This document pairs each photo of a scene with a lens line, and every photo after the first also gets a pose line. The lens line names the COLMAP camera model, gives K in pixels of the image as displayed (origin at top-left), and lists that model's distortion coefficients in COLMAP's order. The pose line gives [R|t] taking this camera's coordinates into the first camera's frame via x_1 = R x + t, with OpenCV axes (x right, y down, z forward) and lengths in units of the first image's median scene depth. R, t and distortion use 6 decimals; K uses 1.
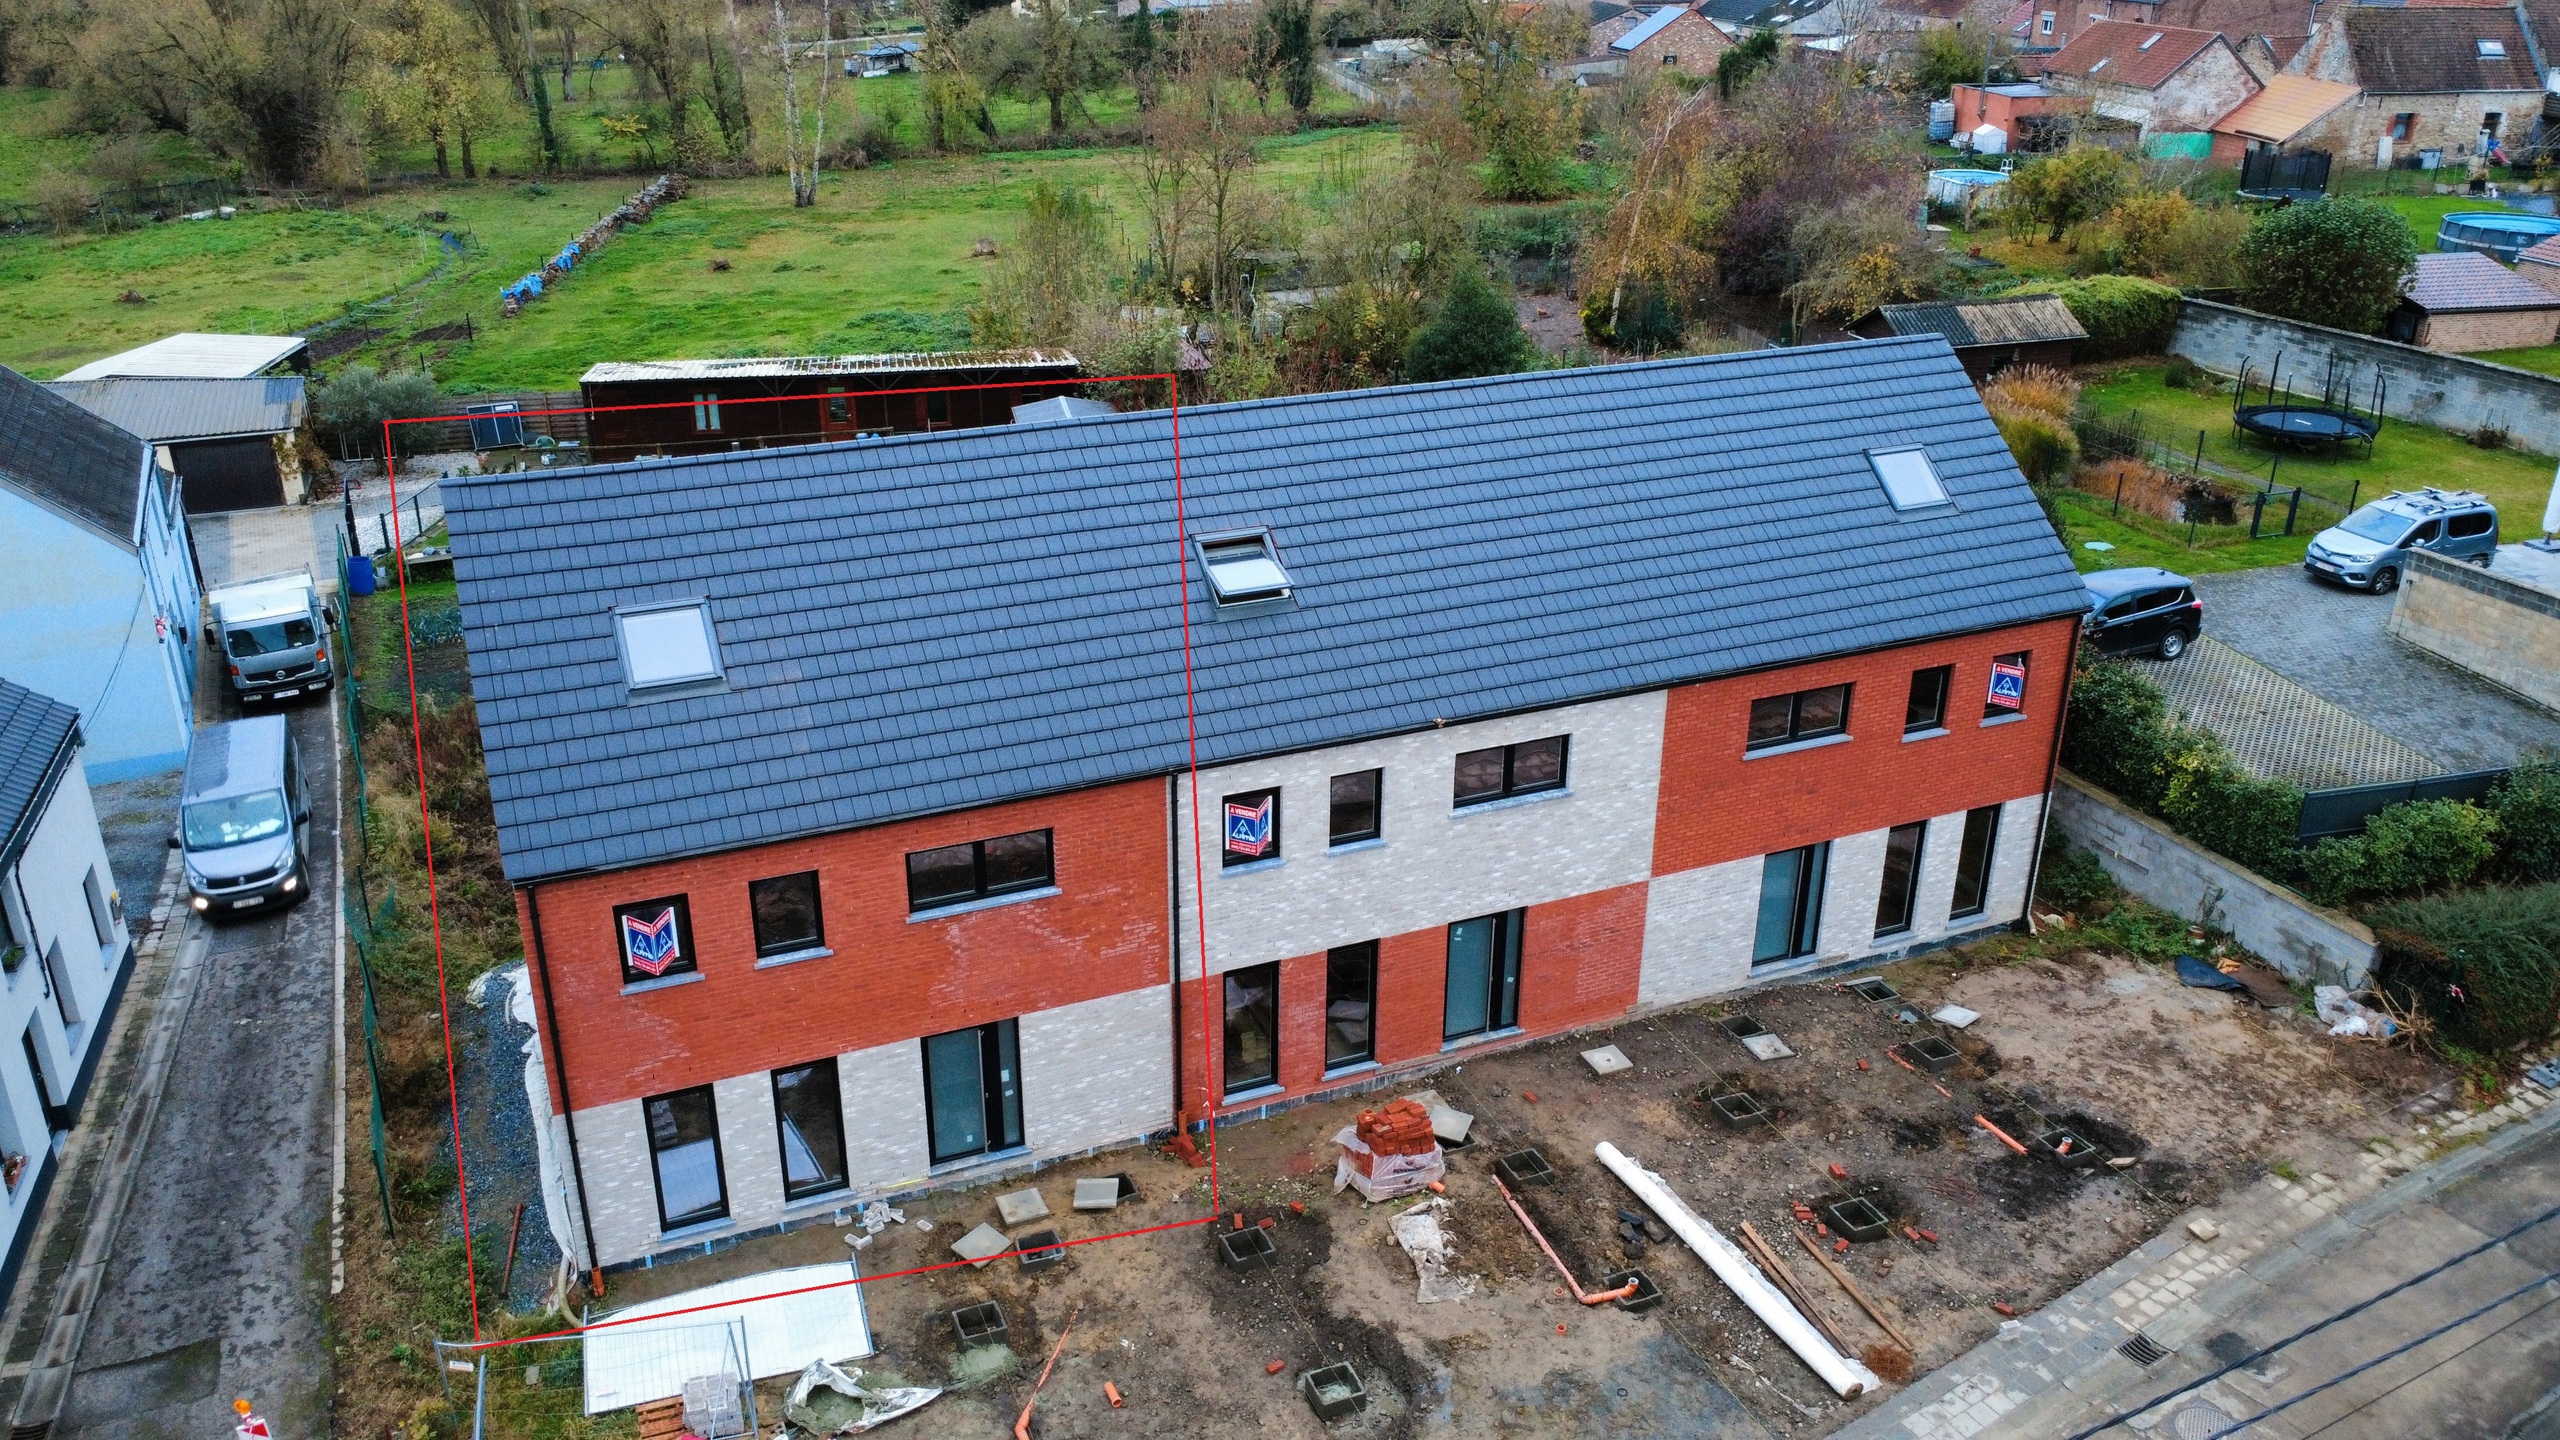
lens RADIAL K [[1940.4, 0, 1280.0], [0, 1940.4, 720.0], [0, 0, 1]] dist [0.010187, 0.005544]
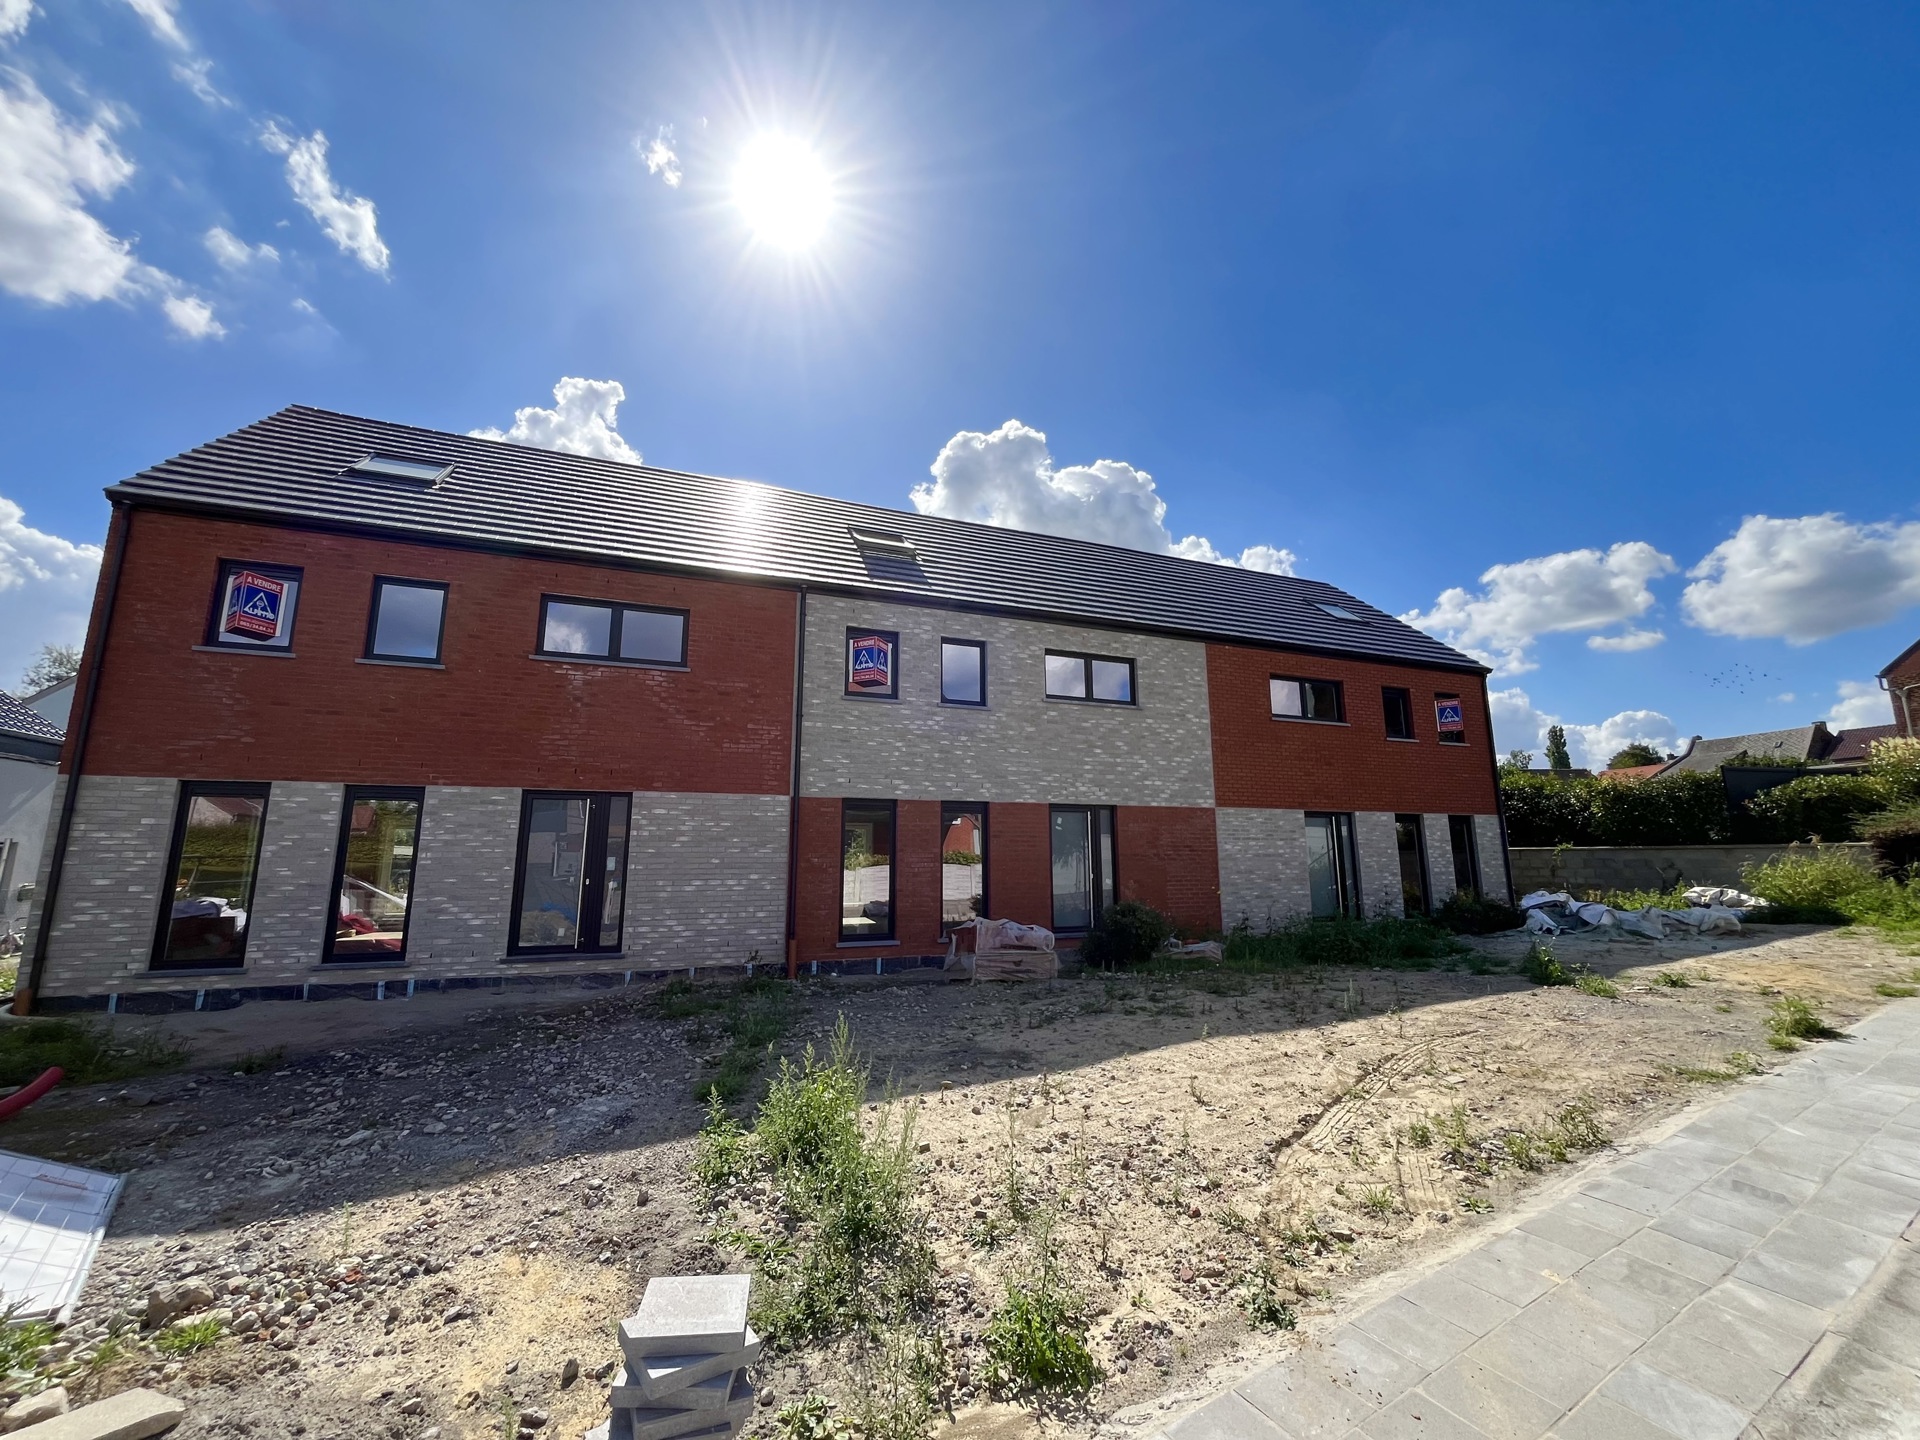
lens RADIAL K [[768.3, 0, 947.4], [0, 768.3, 724.0], [0, 0, 1]] dist [-0.002034, 0.000110]
pose [[0.999379, -0.012281, -0.033016, 0.043074], [-0.008004, 0.833575, -0.552348, 0.323058], [0.034305, 0.552270, 0.832959, 0.604488]]
